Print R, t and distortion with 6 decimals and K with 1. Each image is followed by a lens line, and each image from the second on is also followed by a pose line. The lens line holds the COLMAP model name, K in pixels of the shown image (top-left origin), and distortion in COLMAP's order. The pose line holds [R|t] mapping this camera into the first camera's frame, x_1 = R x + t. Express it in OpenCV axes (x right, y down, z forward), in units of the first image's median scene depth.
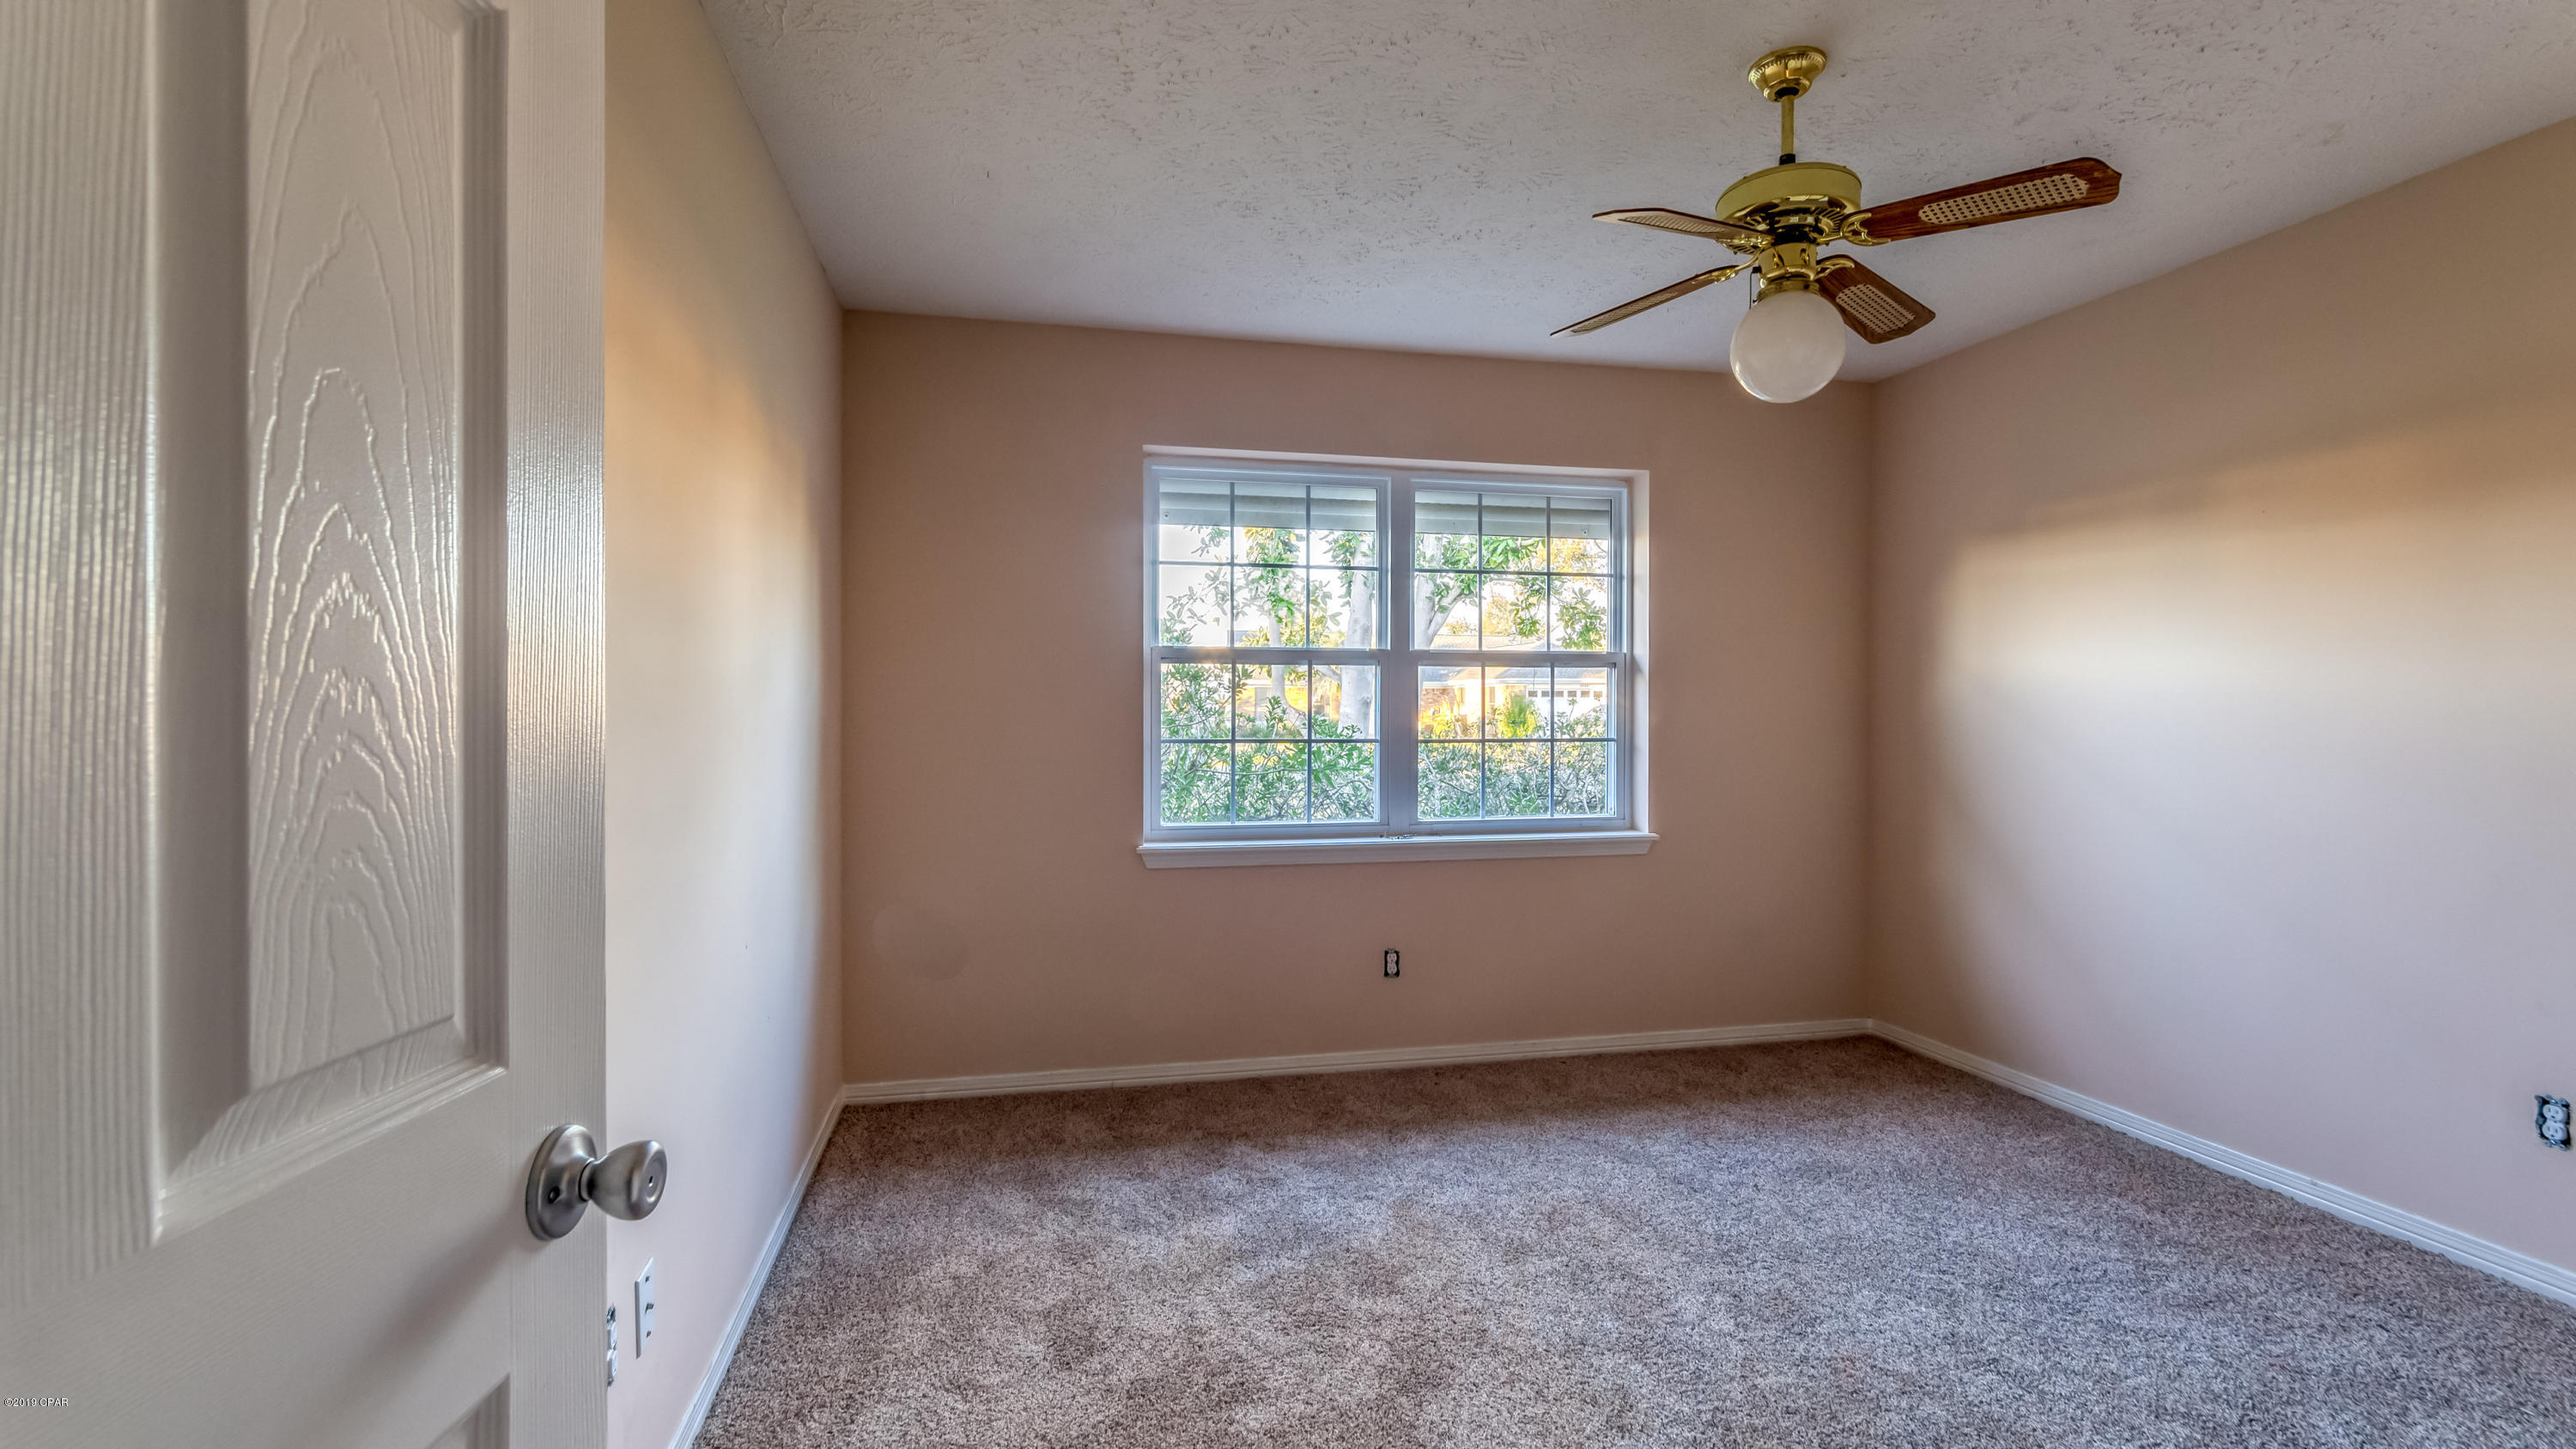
lens RADIAL K [[989.5, 0, 1448.4], [0, 989.5, 717.0], [0, 0, 1]] dist [0.022390, 0.000031]
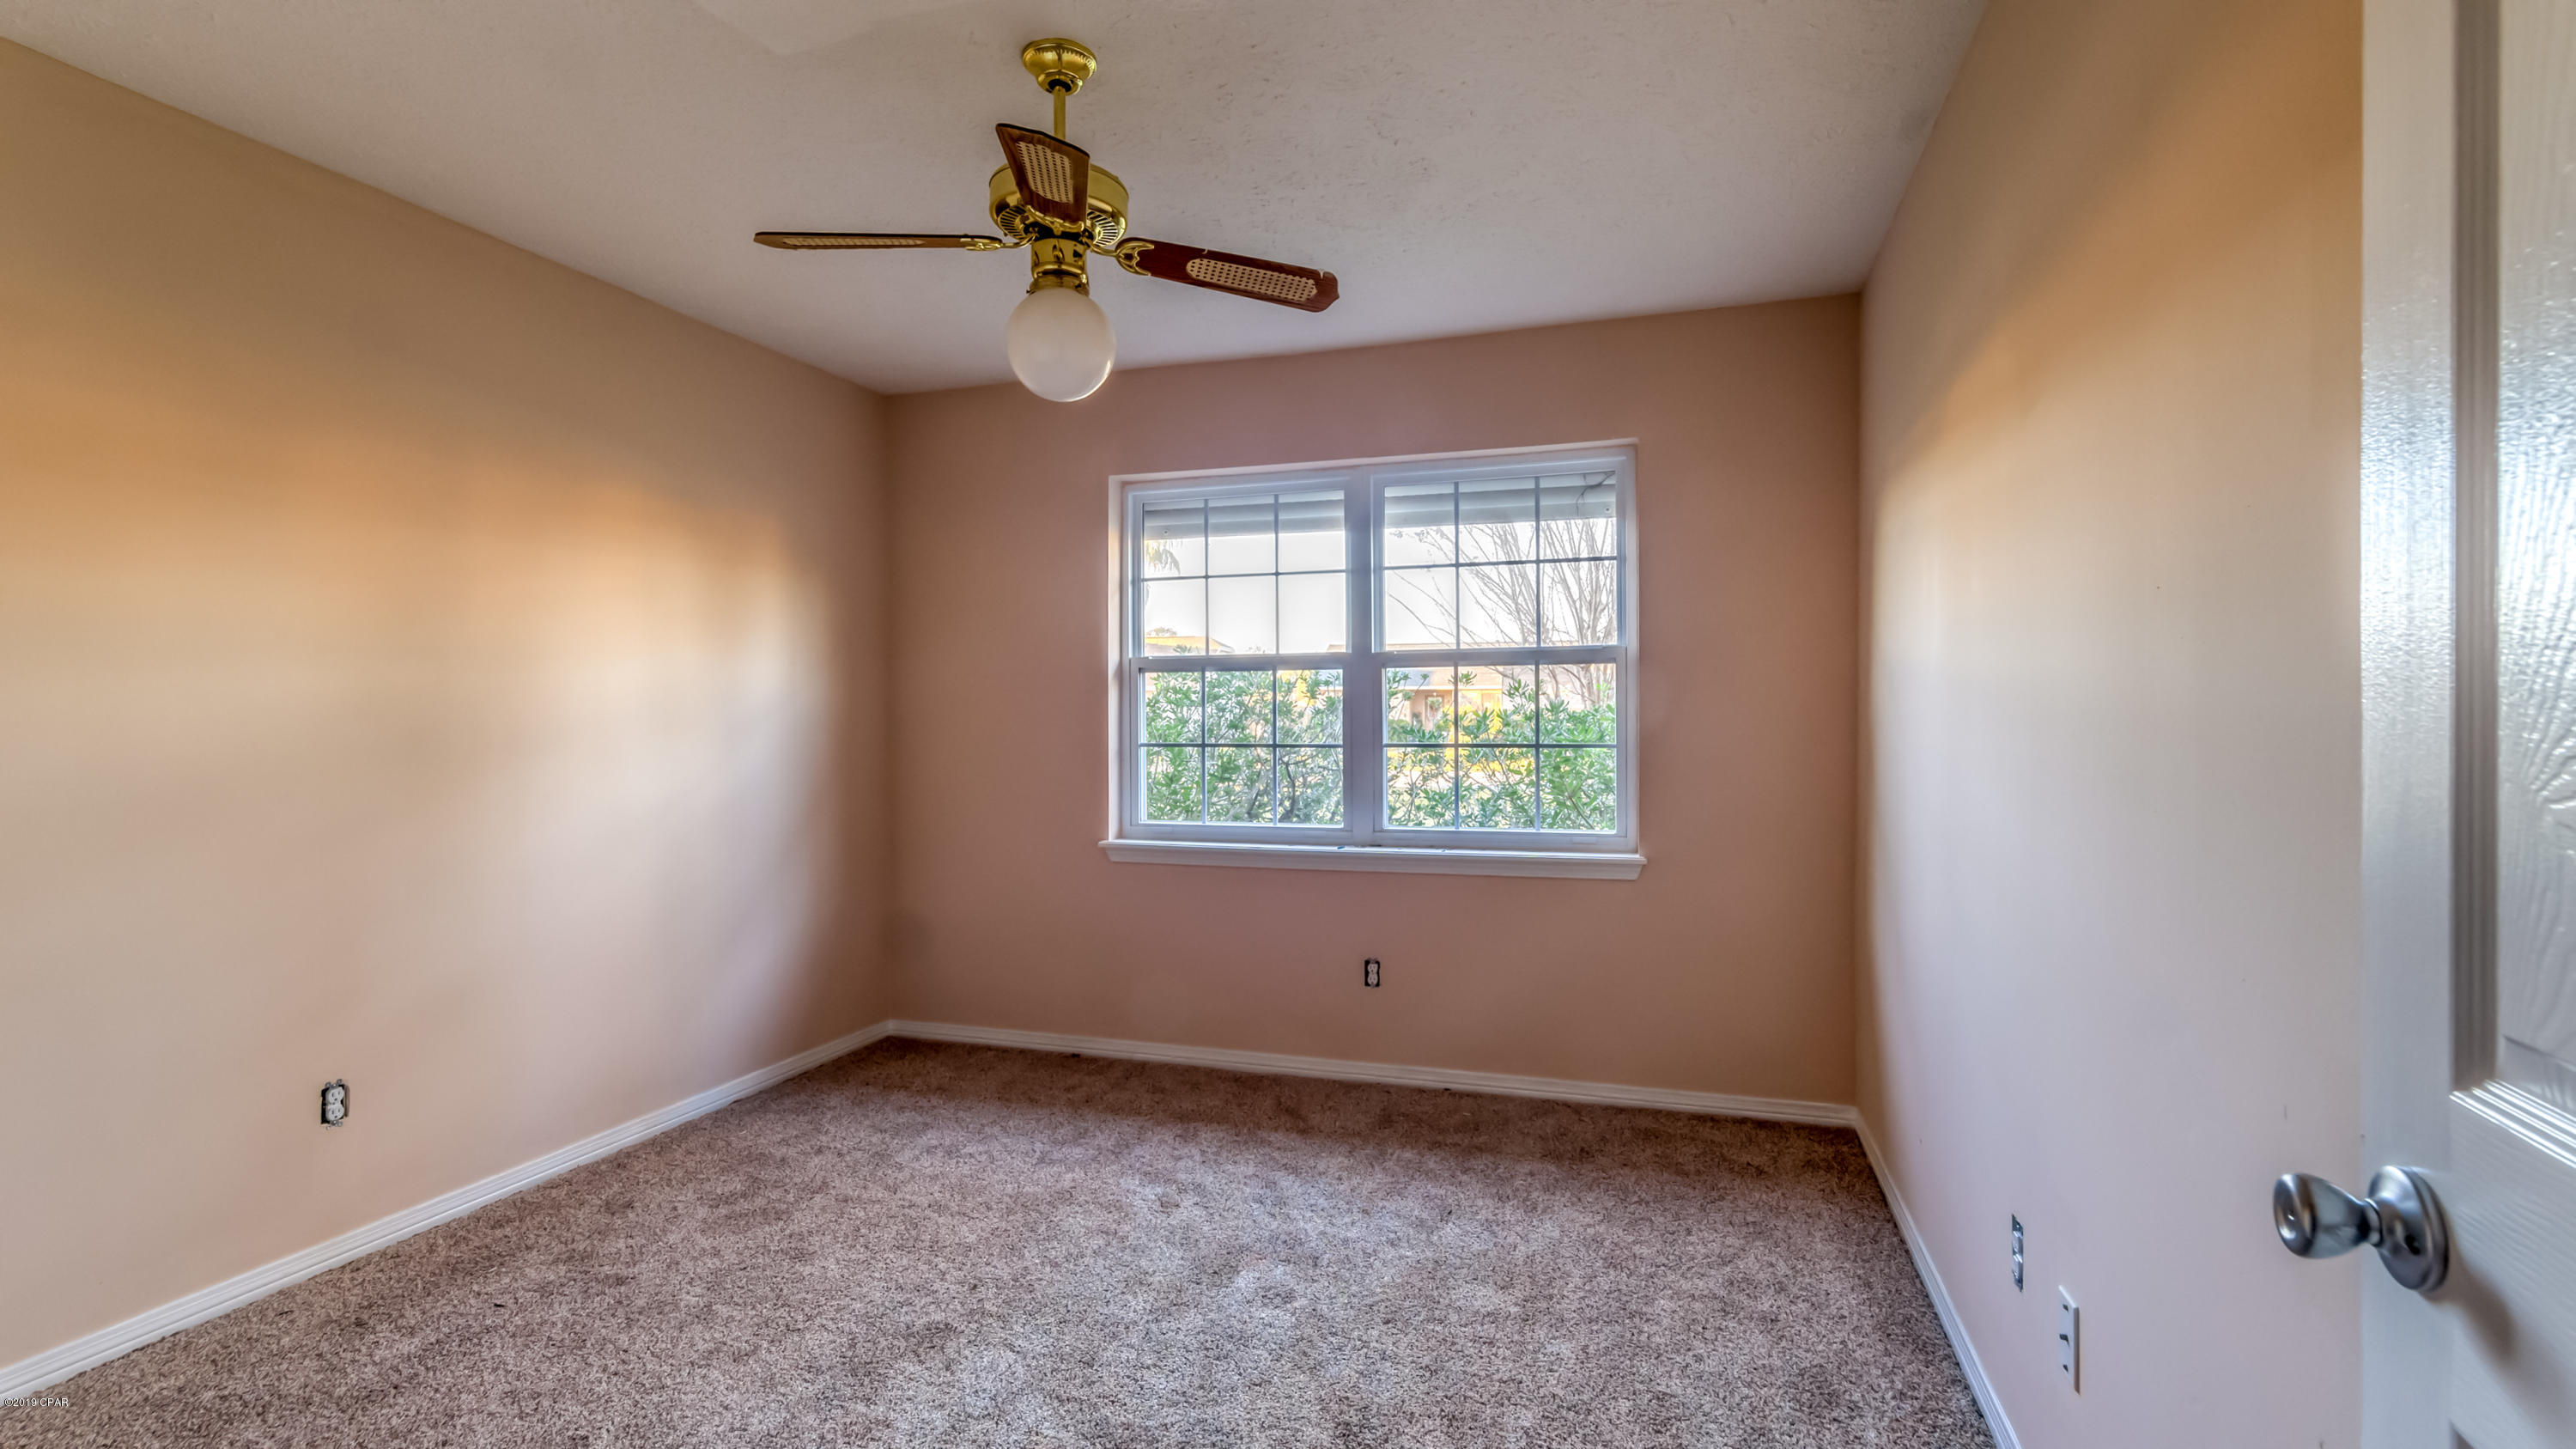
lens RADIAL K [[1030.5, 0, 1288.0], [0, 1030.5, 724.5], [0, 0, 1]] dist [-0.000597, -0.000031]
pose [[0.896647, 0.000251, -0.442745, 0.327293], [0.001411, 0.999993, 0.003424, 0.000335], [0.442743, -0.003695, 0.896641, 0.064686]]
